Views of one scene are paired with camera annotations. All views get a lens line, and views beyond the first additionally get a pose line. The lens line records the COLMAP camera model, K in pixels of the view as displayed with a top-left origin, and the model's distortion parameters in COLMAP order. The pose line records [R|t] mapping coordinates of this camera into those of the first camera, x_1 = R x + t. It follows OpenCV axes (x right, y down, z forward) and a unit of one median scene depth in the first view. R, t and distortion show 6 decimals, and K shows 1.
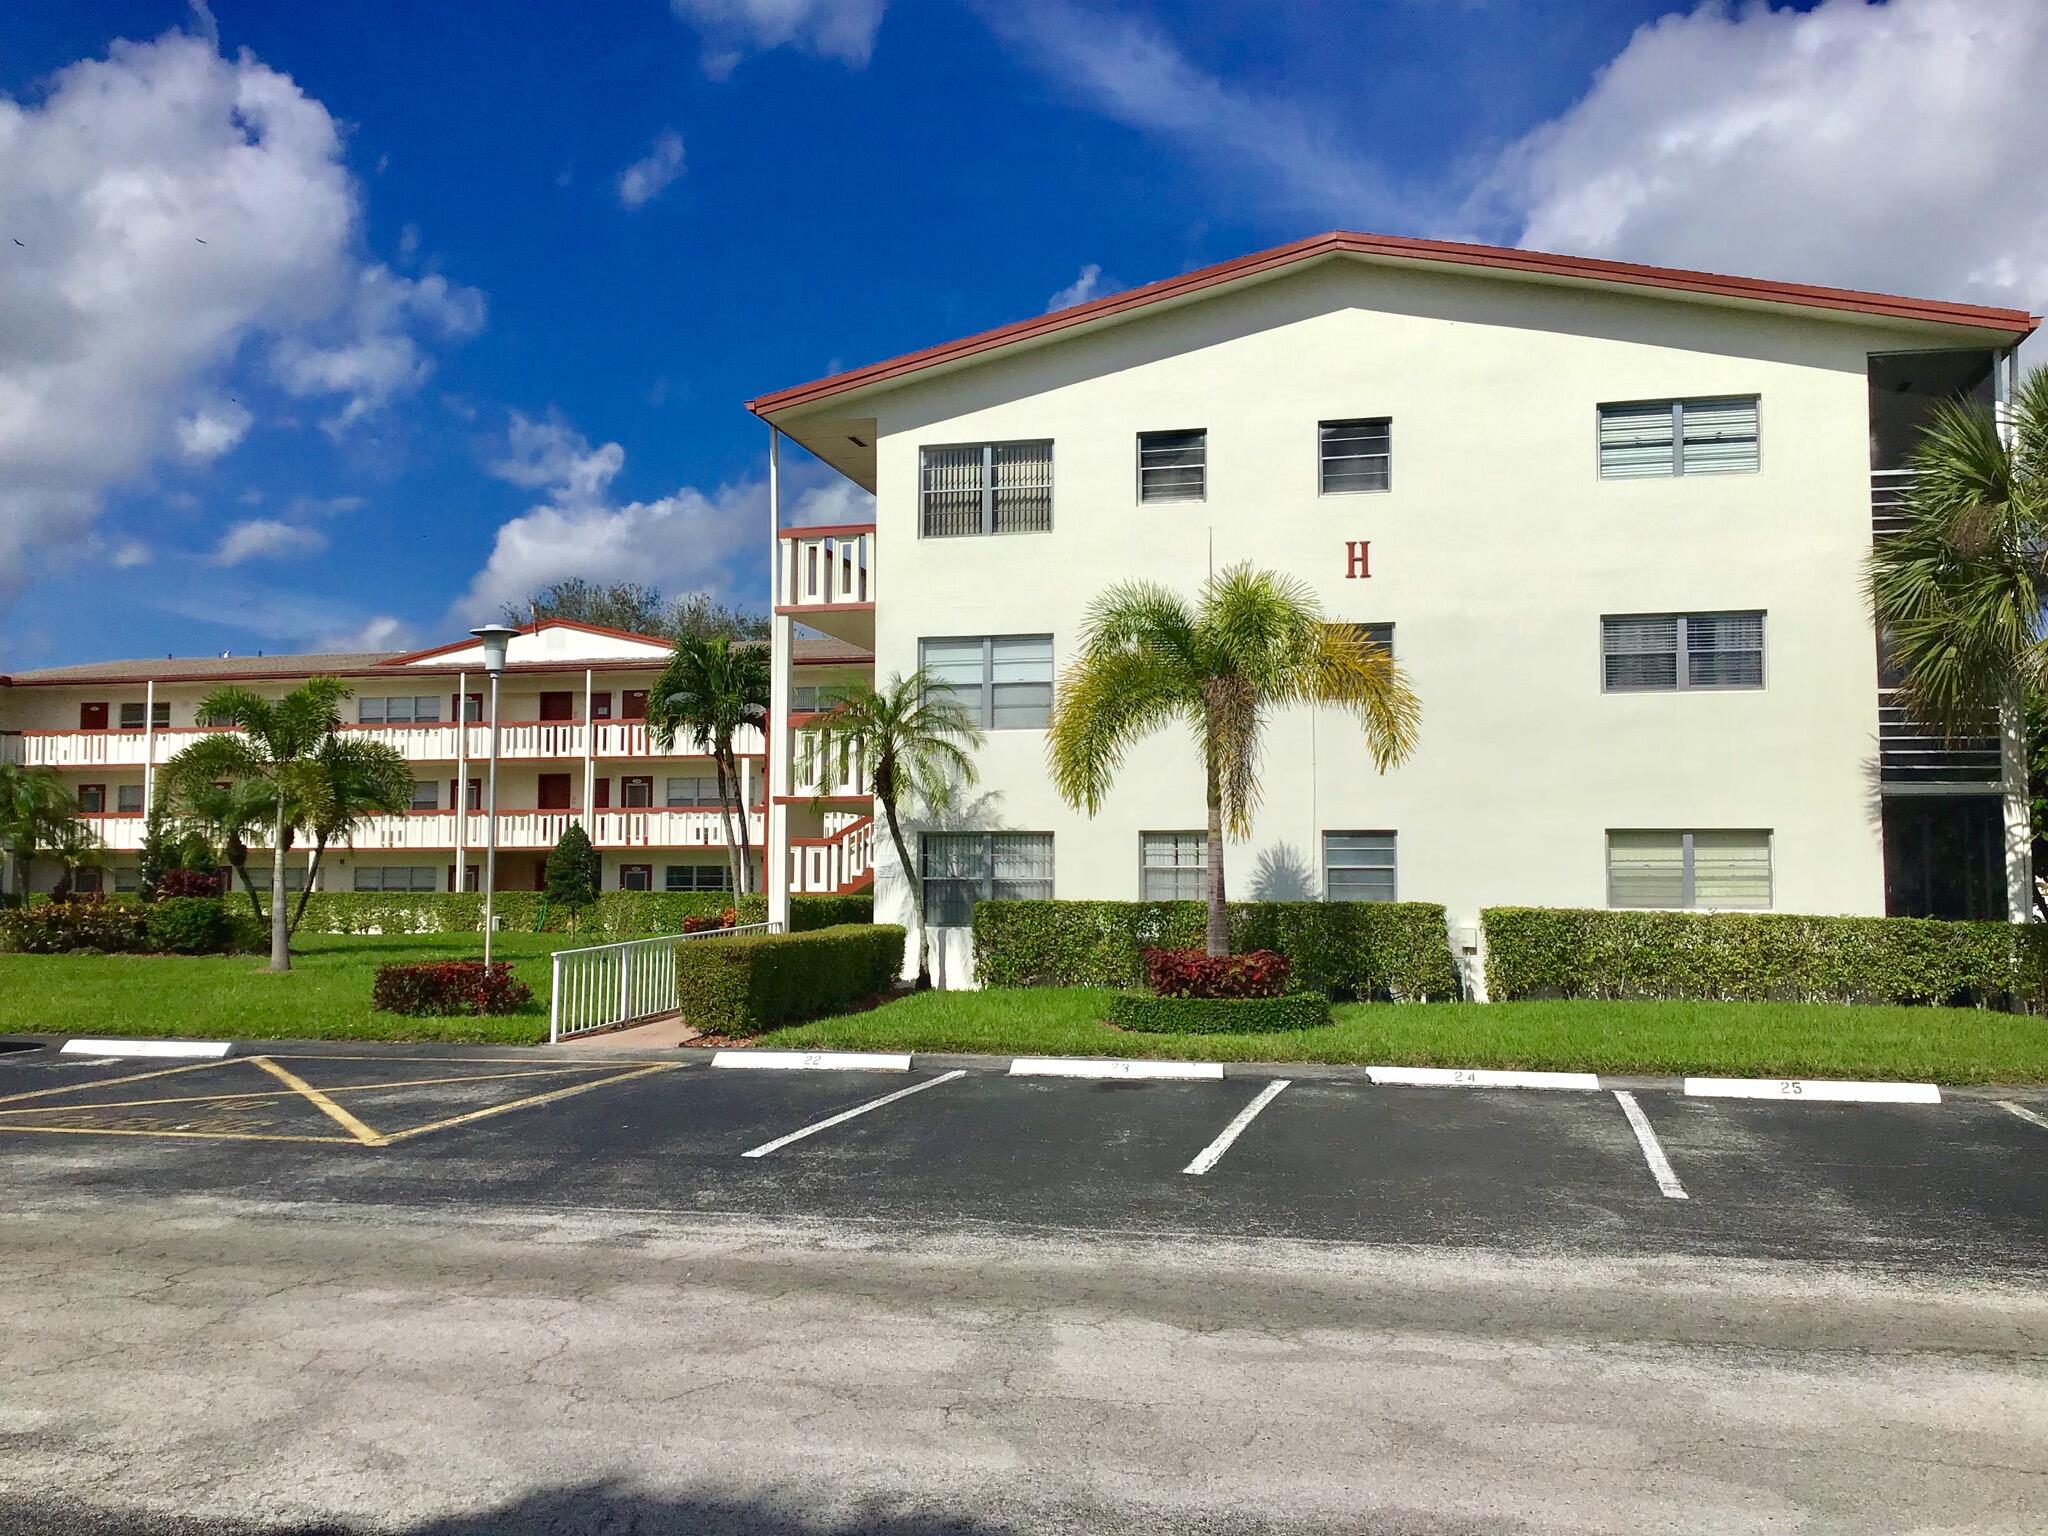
lens RADIAL K [[1799.1, 0, 1018.3], [0, 1799.1, 736.4], [0, 0, 1]] dist [0.120875, -0.209230]
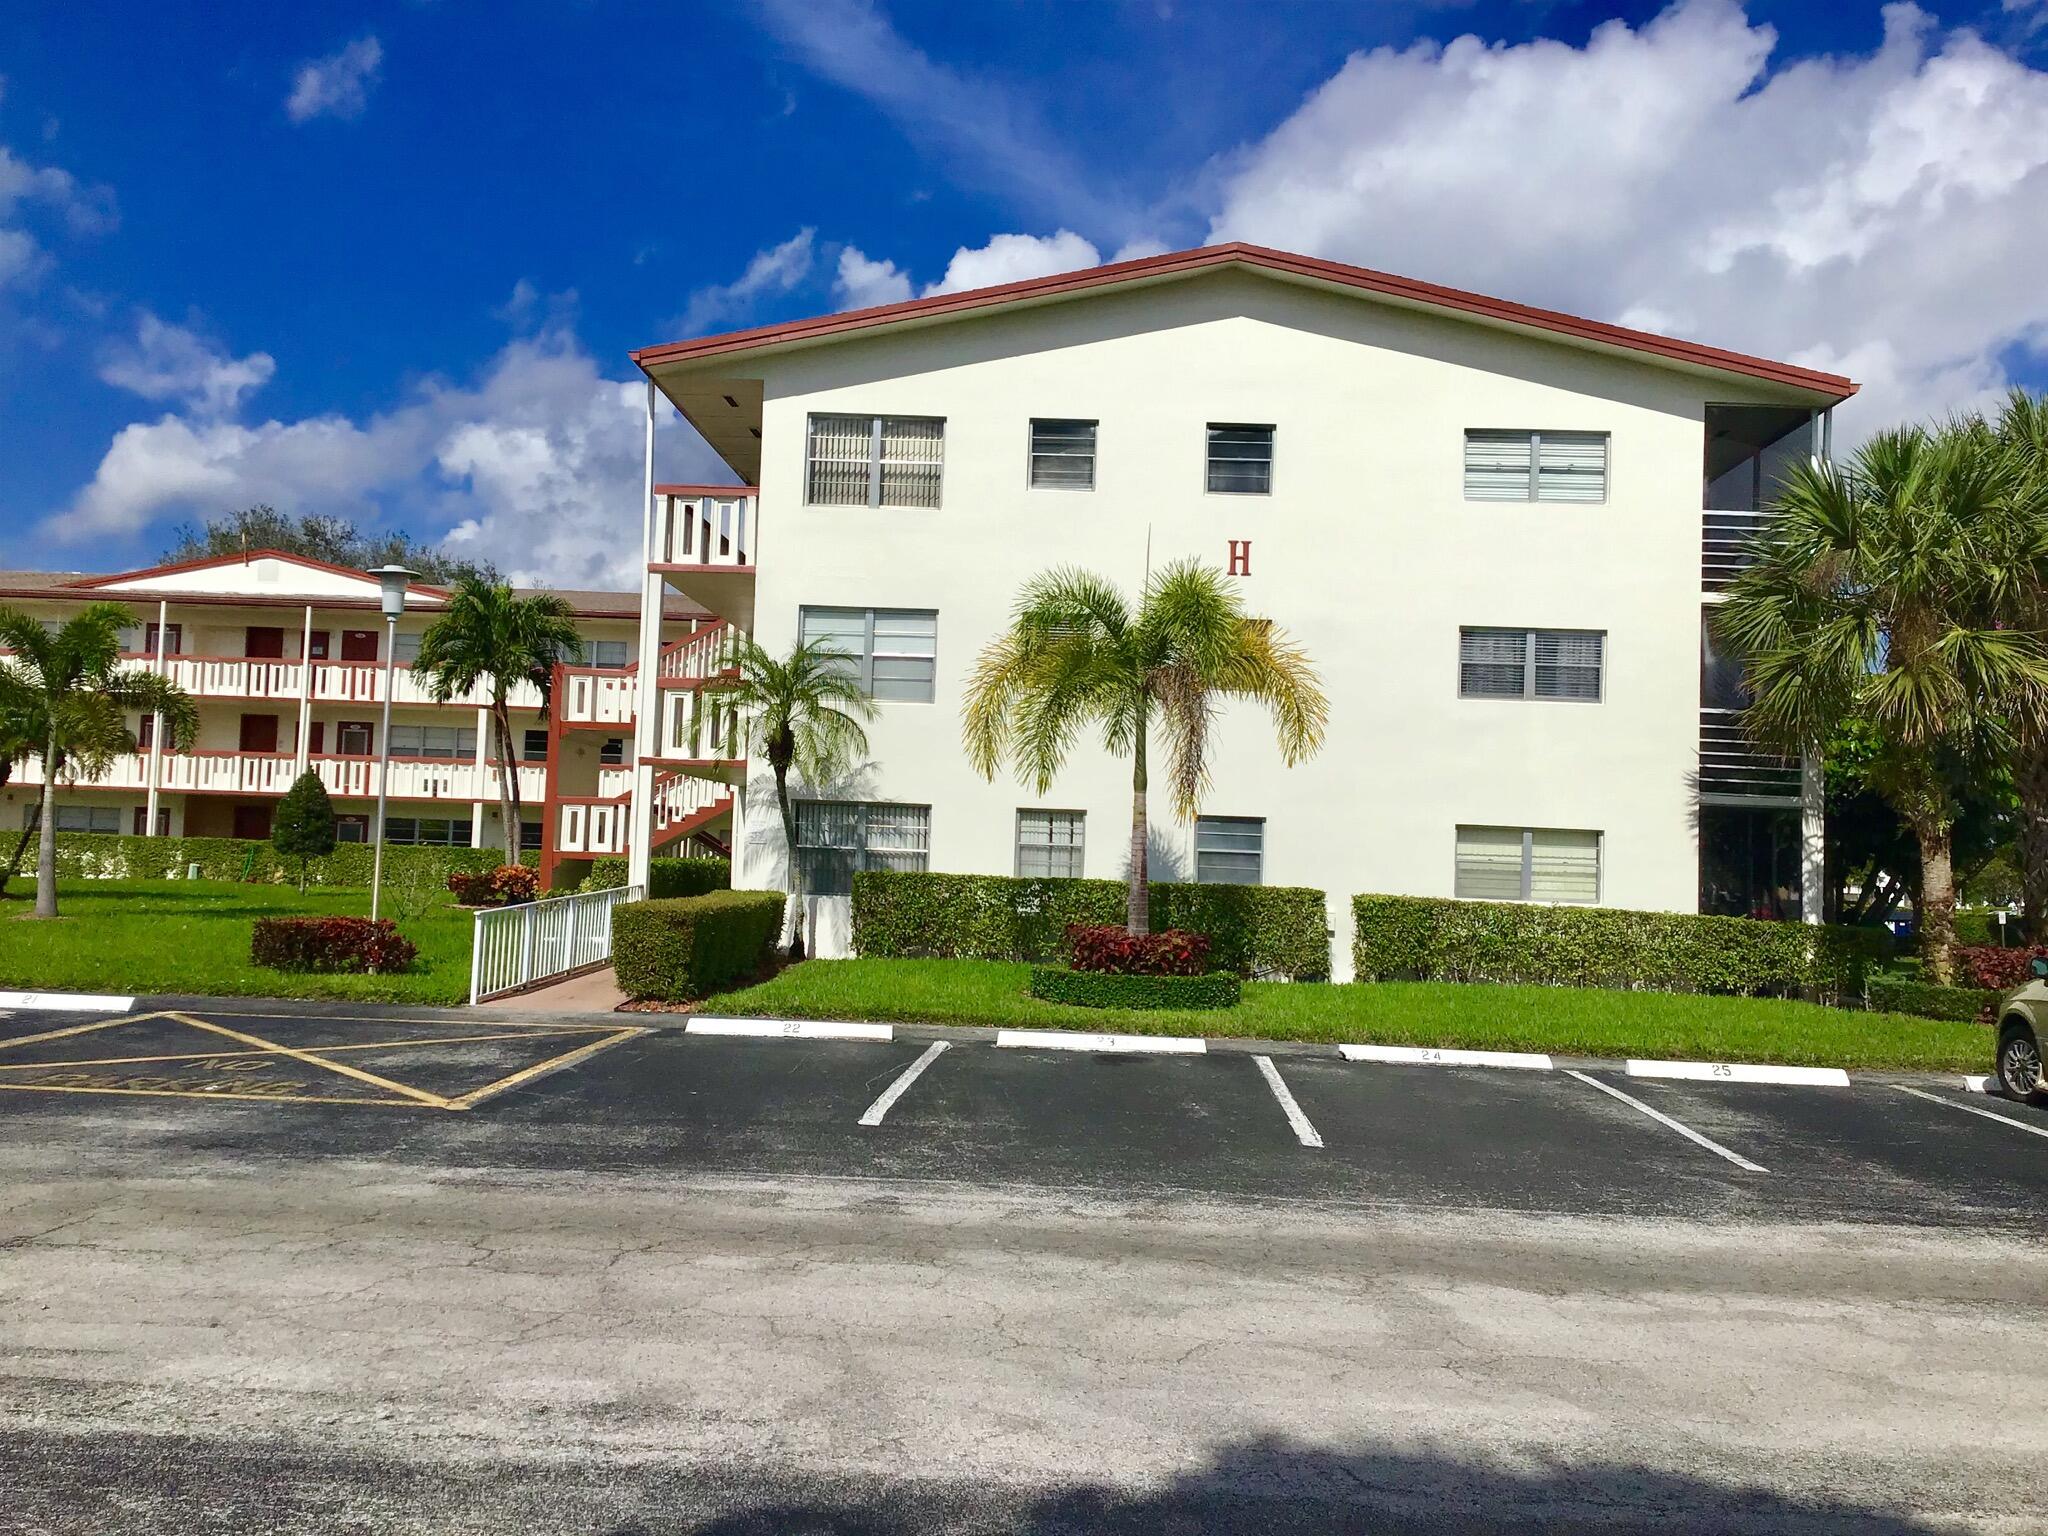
lens RADIAL K [[1799.1, 0, 1018.3], [0, 1799.1, 736.4], [0, 0, 1]] dist [0.120875, -0.209230]
pose [[0.980980, 0.048718, 0.187897, -0.127535], [-0.052067, 0.998560, 0.012925, -0.001576], [-0.186997, -0.022462, 0.982104, -0.004355]]
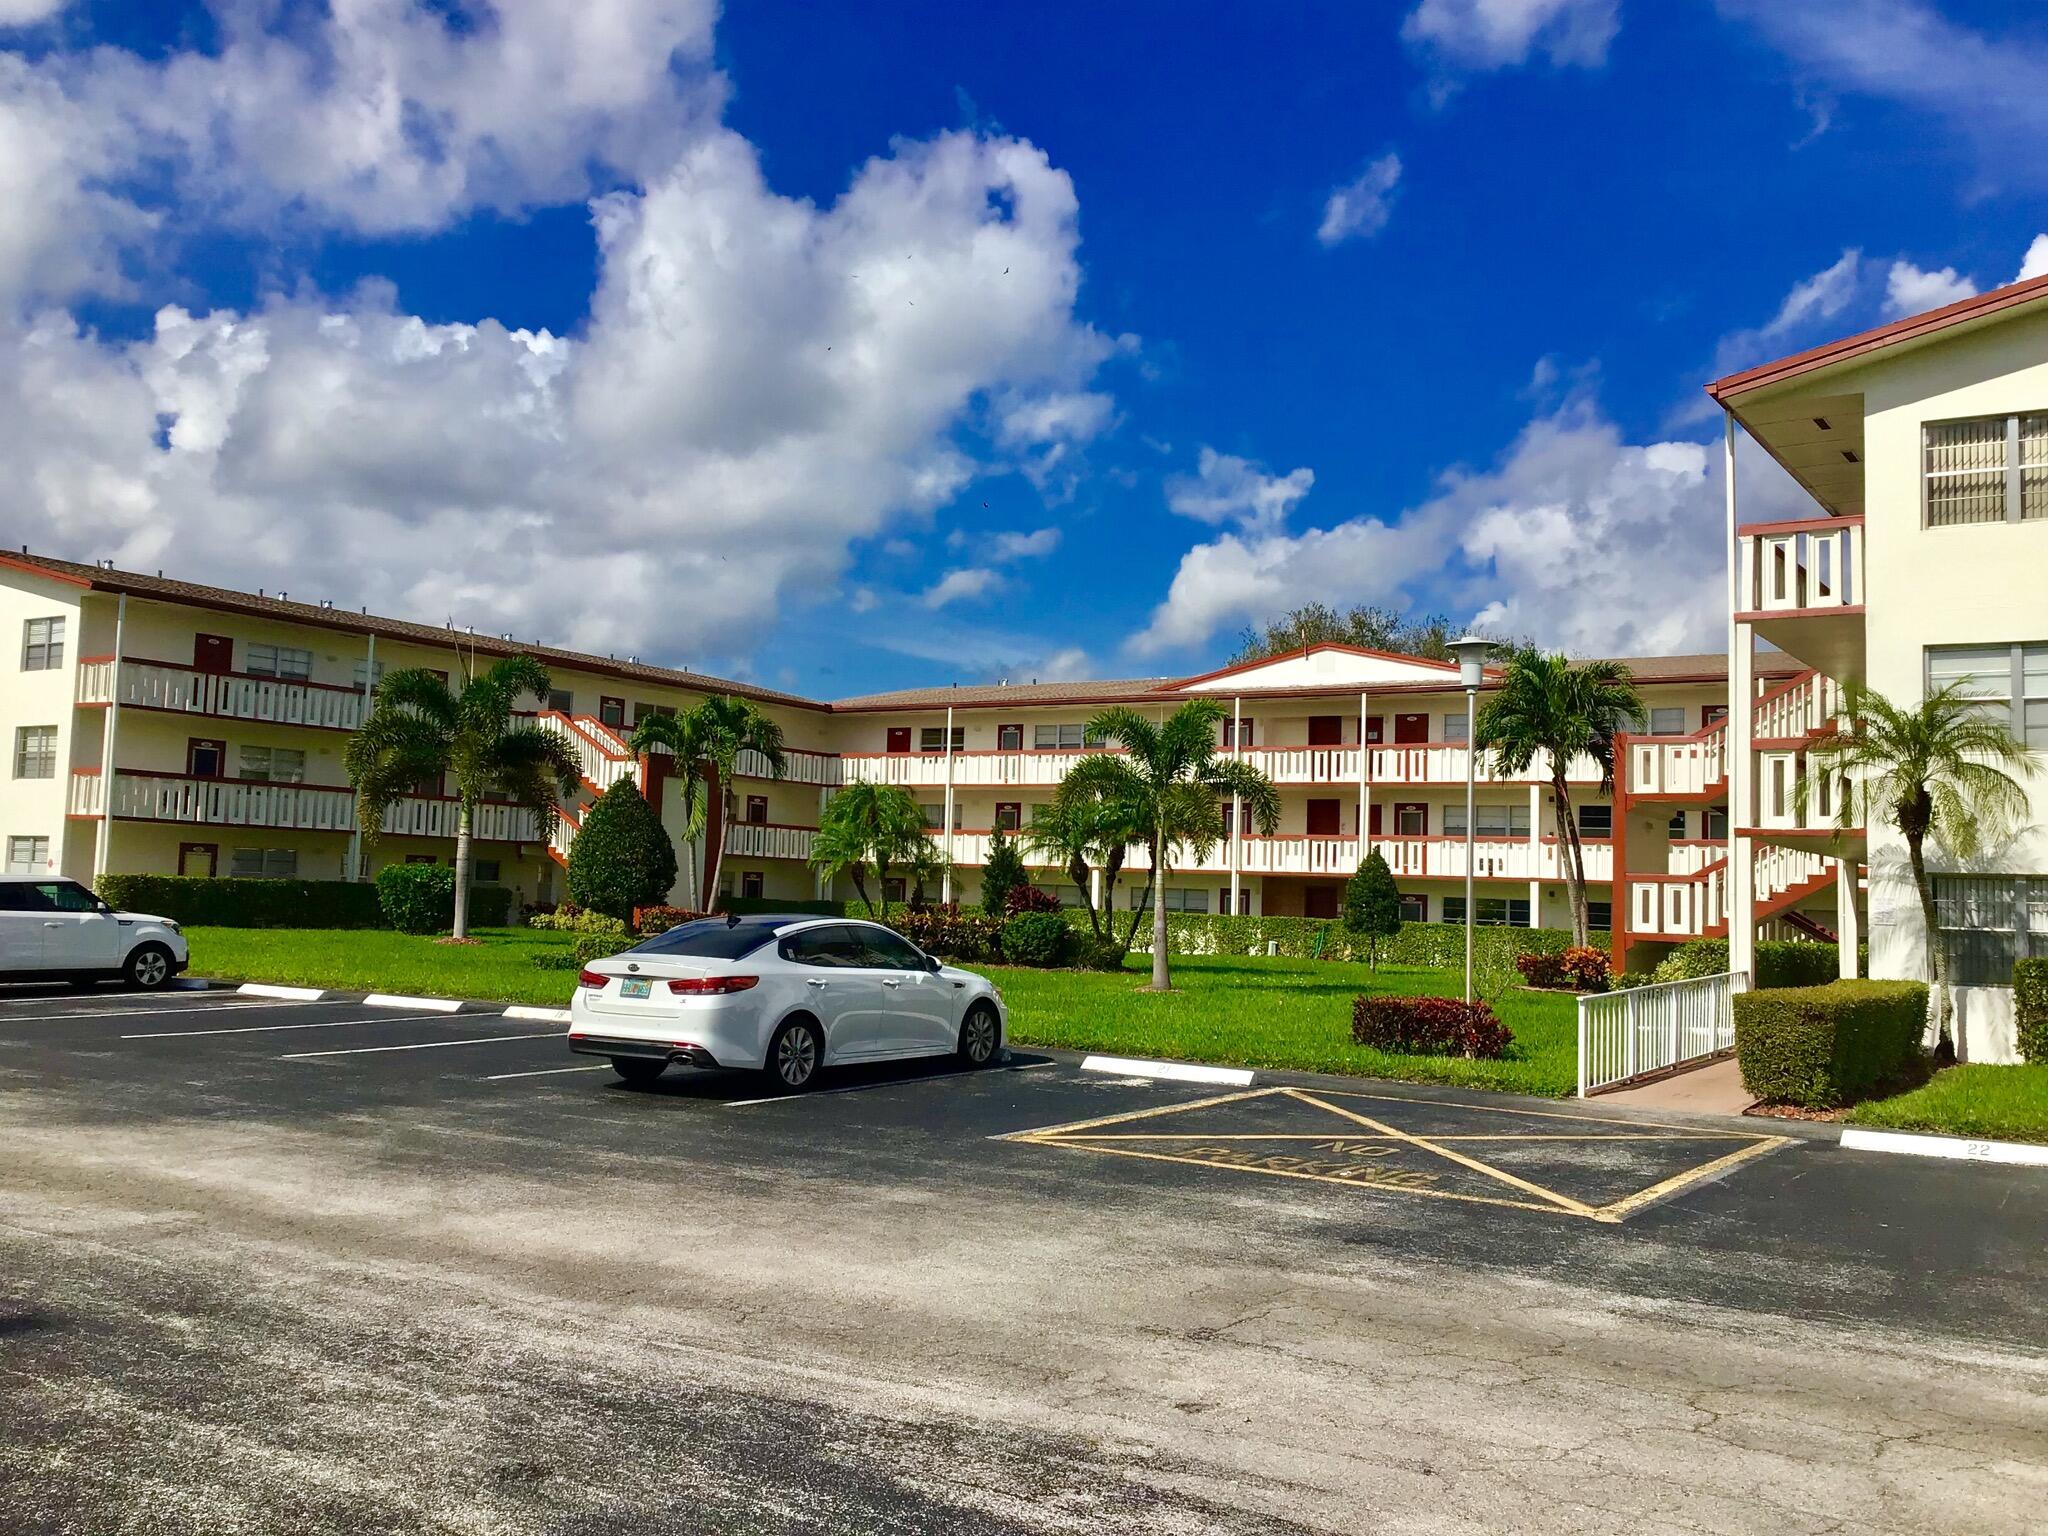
lens RADIAL K [[1812.4, 0, 992.8], [0, 1812.4, 740.2], [0, 0, 1]] dist [0.040815, -0.100465]
pose [[0.929119, 0.002081, -0.369774, -0.154516], [-0.006817, 0.999911, -0.011502, 0.003091], [0.369717, 0.013208, 0.929050, 0.040211]]
